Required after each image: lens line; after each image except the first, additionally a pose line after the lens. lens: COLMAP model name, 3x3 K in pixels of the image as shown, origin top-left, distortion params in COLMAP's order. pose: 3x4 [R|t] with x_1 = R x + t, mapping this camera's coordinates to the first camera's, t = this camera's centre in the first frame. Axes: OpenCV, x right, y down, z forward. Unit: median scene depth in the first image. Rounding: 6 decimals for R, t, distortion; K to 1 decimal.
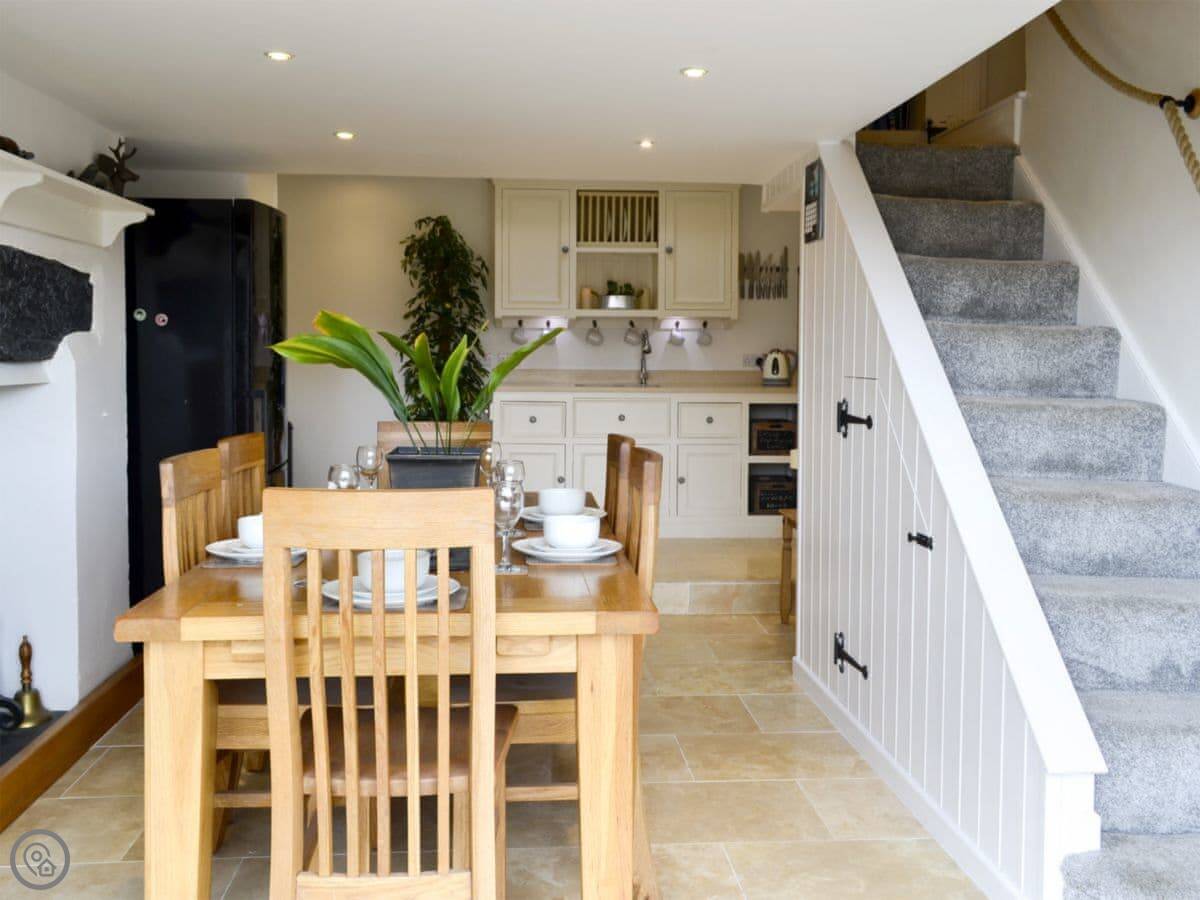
lens RADIAL K [[1059.6, 0, 597.9], [0, 1059.6, 453.1], [0, 0, 1]] dist [-0.017645, -0.021224]
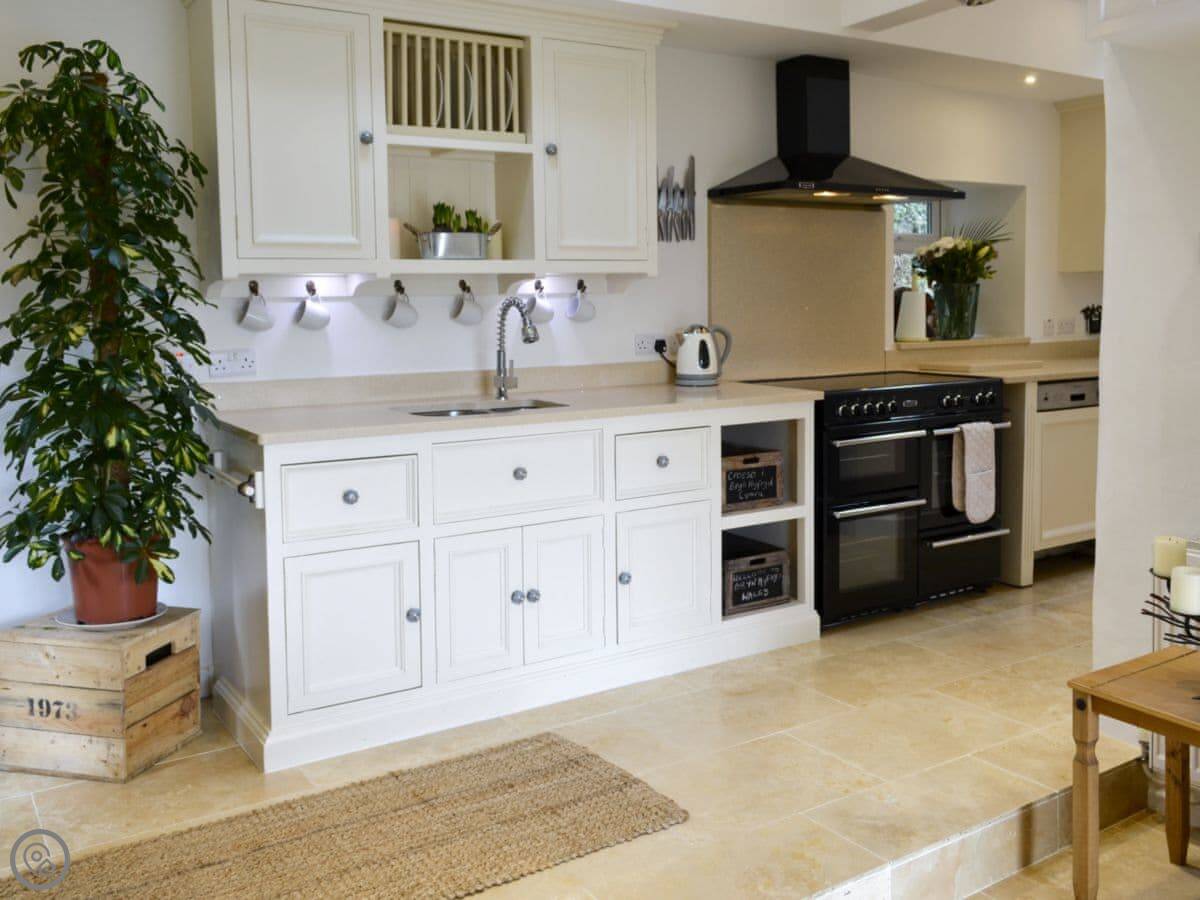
lens RADIAL K [[1059.6, 0, 611.9], [0, 1059.6, 423.8], [0, 0, 1]] dist [-0.017645, -0.021224]
pose [[0.882598, -0.072633, 0.464485, -0.164895], [0.064916, 0.997358, 0.032609, -0.067903], [-0.465626, 0.001372, 0.884981, 0.509676]]
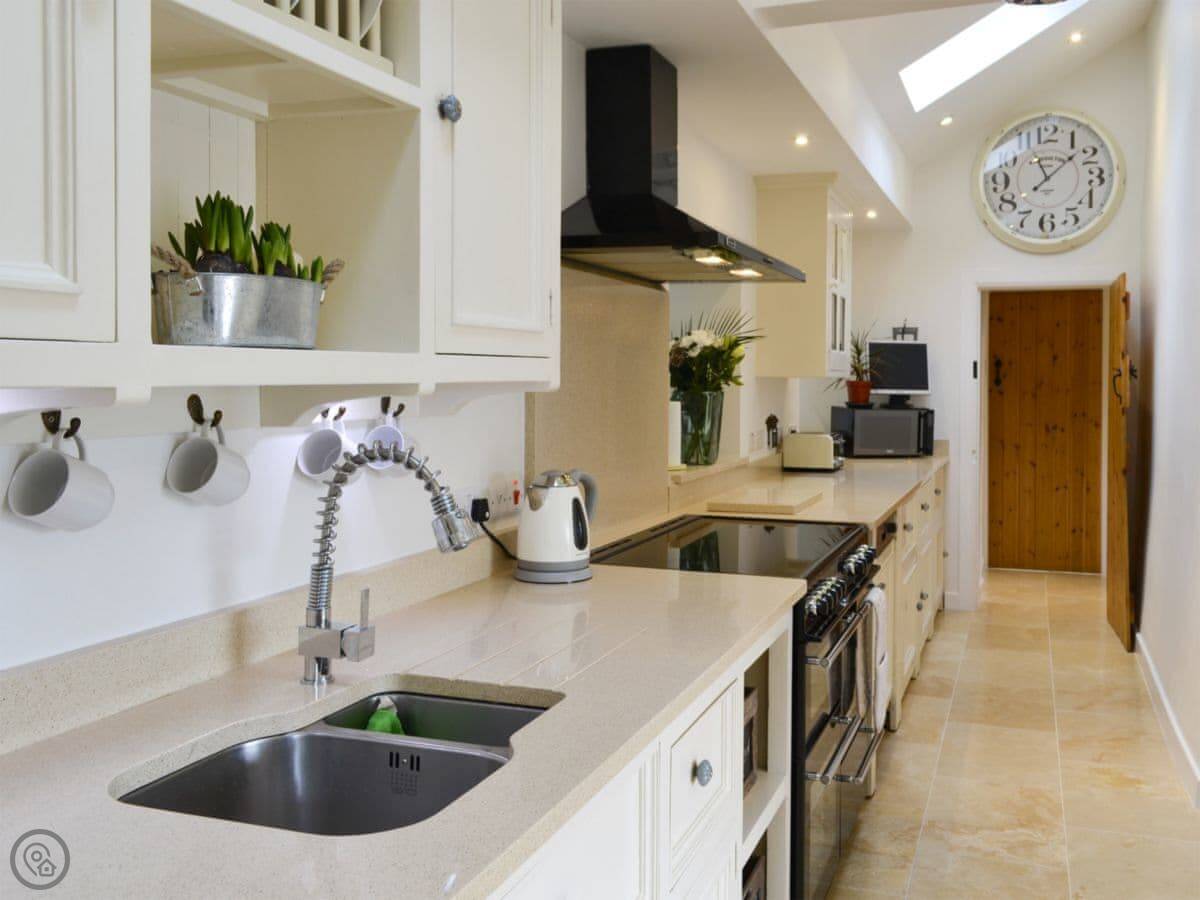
lens RADIAL K [[1059.6, 0, 607.5], [0, 1059.6, 437.9], [0, 0, 1]] dist [-0.017645, -0.021224]
pose [[0.439309, -0.054858, 0.896659, -0.134171], [0.096357, 0.995253, 0.013681, -0.116756], [-0.893153, 0.080389, 0.442510, 0.866858]]
